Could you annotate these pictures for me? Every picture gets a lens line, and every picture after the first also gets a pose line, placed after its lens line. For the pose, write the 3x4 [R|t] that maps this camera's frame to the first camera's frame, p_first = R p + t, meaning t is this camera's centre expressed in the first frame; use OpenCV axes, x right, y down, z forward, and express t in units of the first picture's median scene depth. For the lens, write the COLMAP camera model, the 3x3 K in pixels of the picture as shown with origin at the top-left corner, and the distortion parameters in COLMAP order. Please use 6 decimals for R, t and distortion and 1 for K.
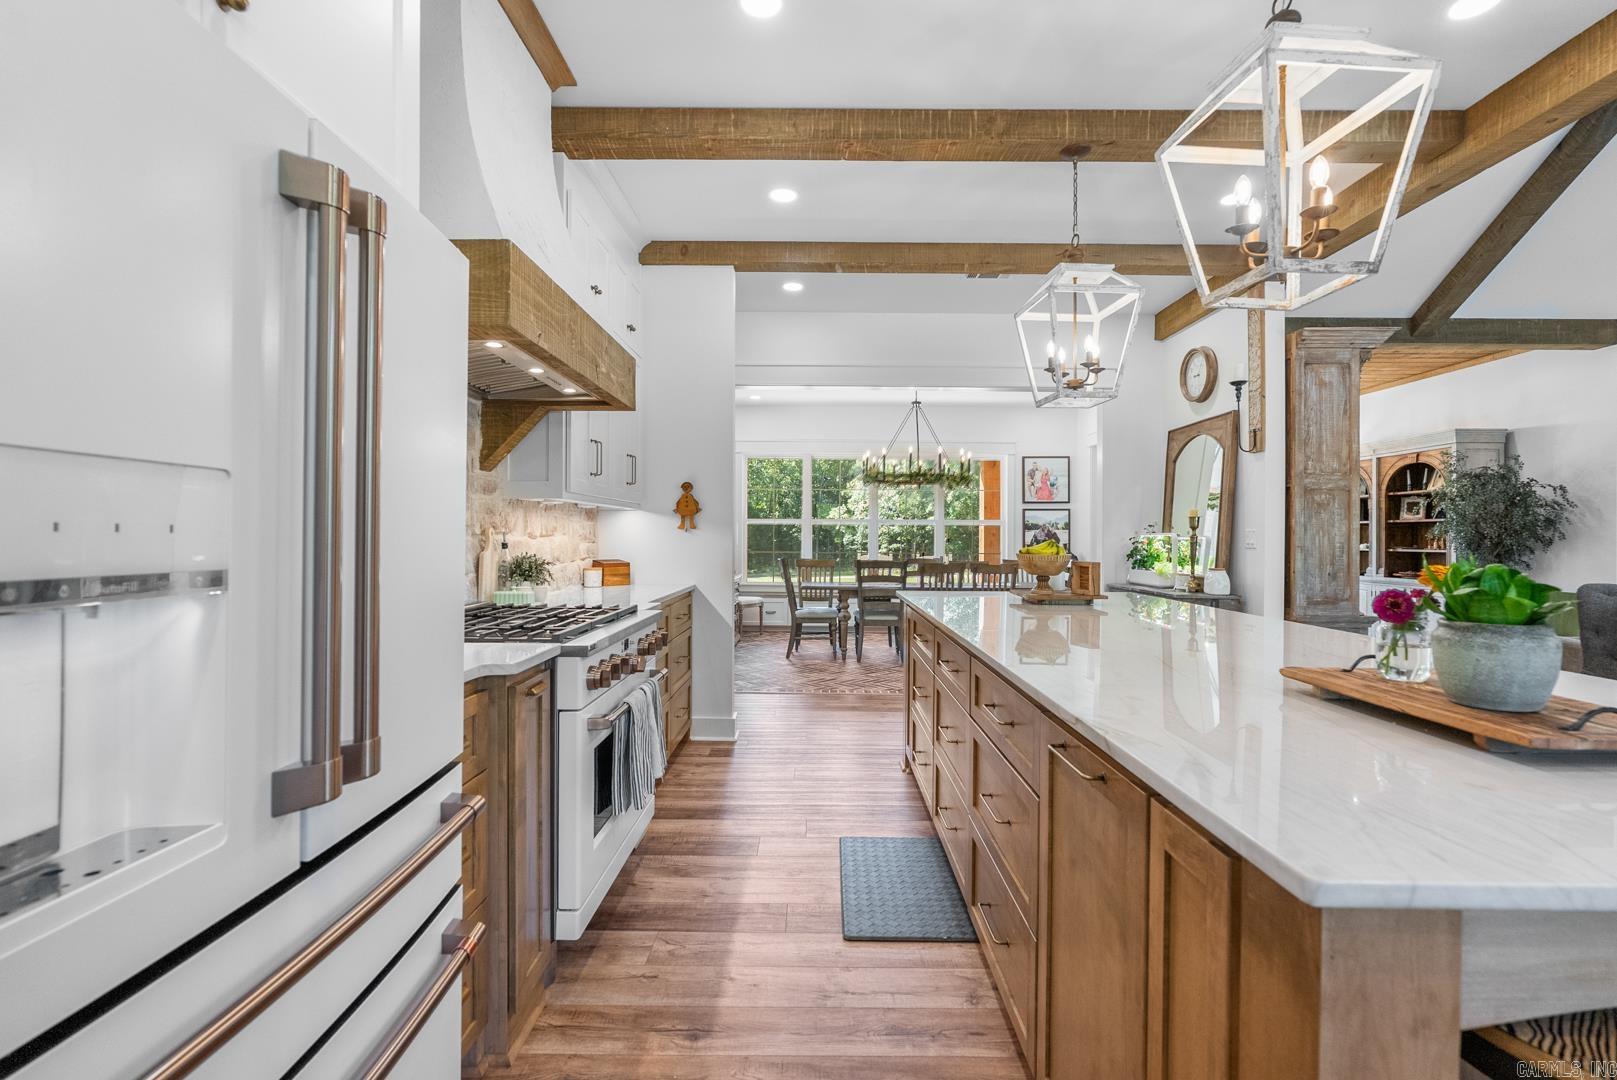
lens RADIAL K [[722.9, 0, 810.3], [0, 722.9, 537.9], [0, 0, 1]] dist [-0.000203, -0.000002]
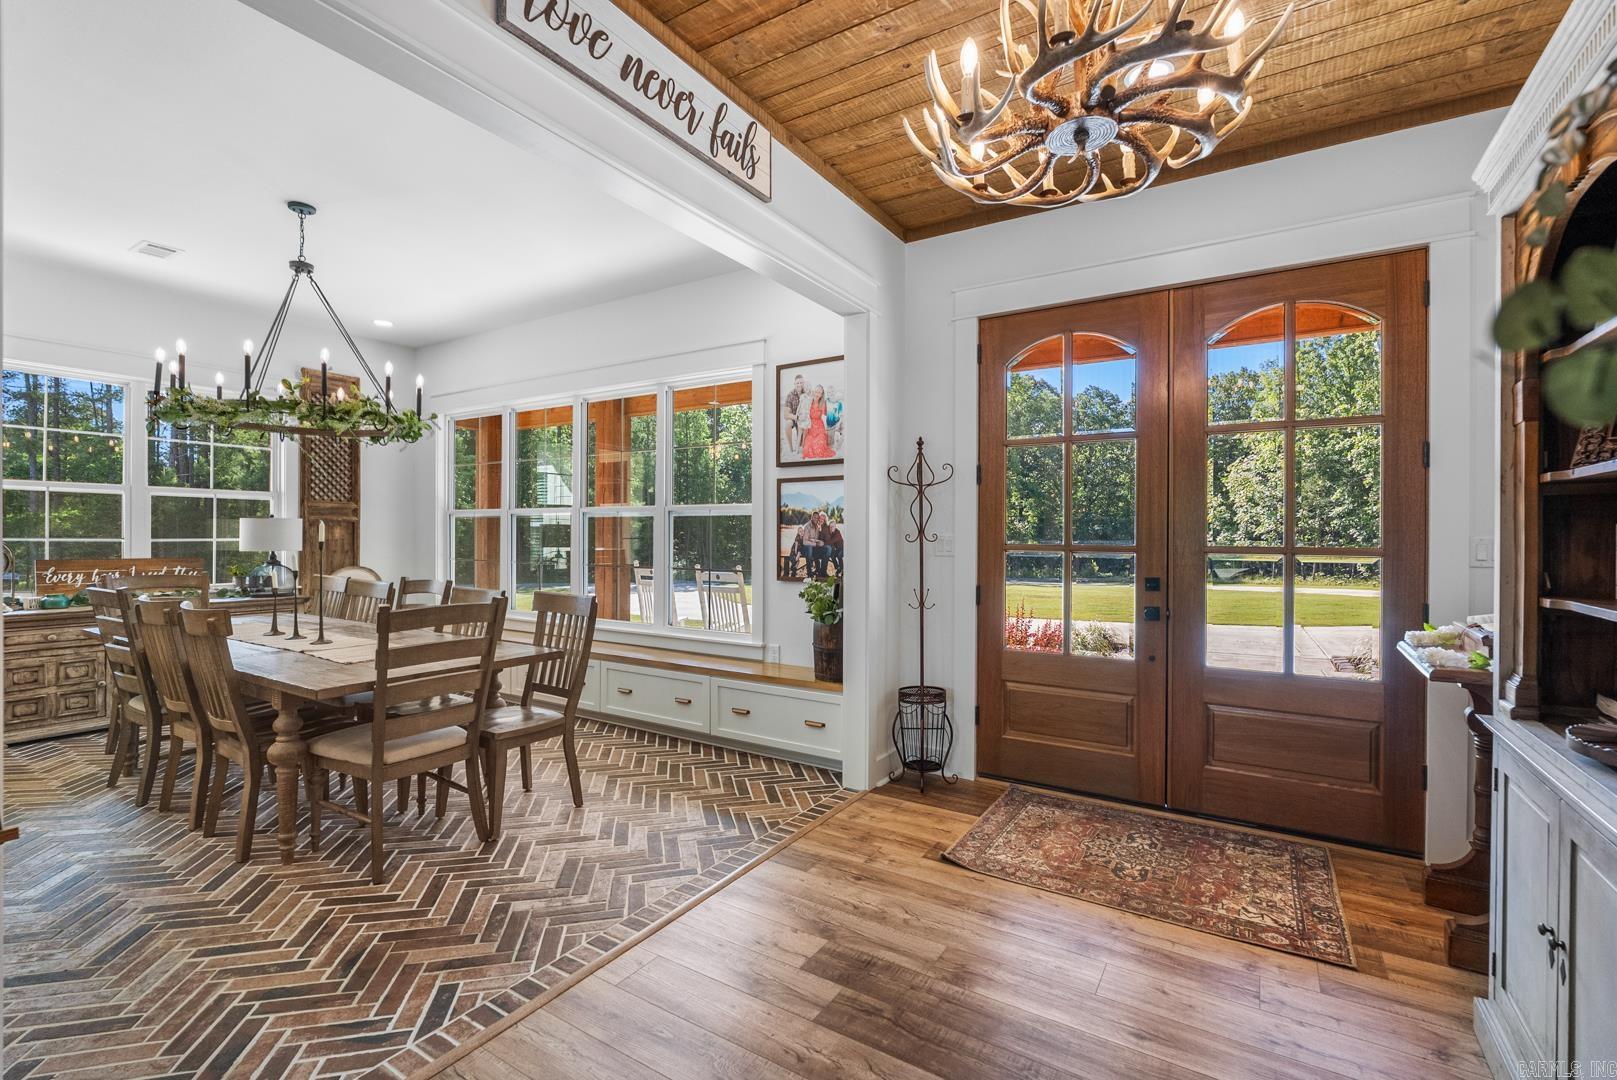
lens RADIAL K [[722.9, 0, 807.9], [0, 722.9, 534.3], [0, 0, 1]] dist [-0.000203, -0.000002]
pose [[0.846570, 0.010000, -0.532183, 0.557483], [-0.008728, 0.999950, 0.004905, -0.007151], [0.532206, 0.000493, 0.846615, 0.618137]]
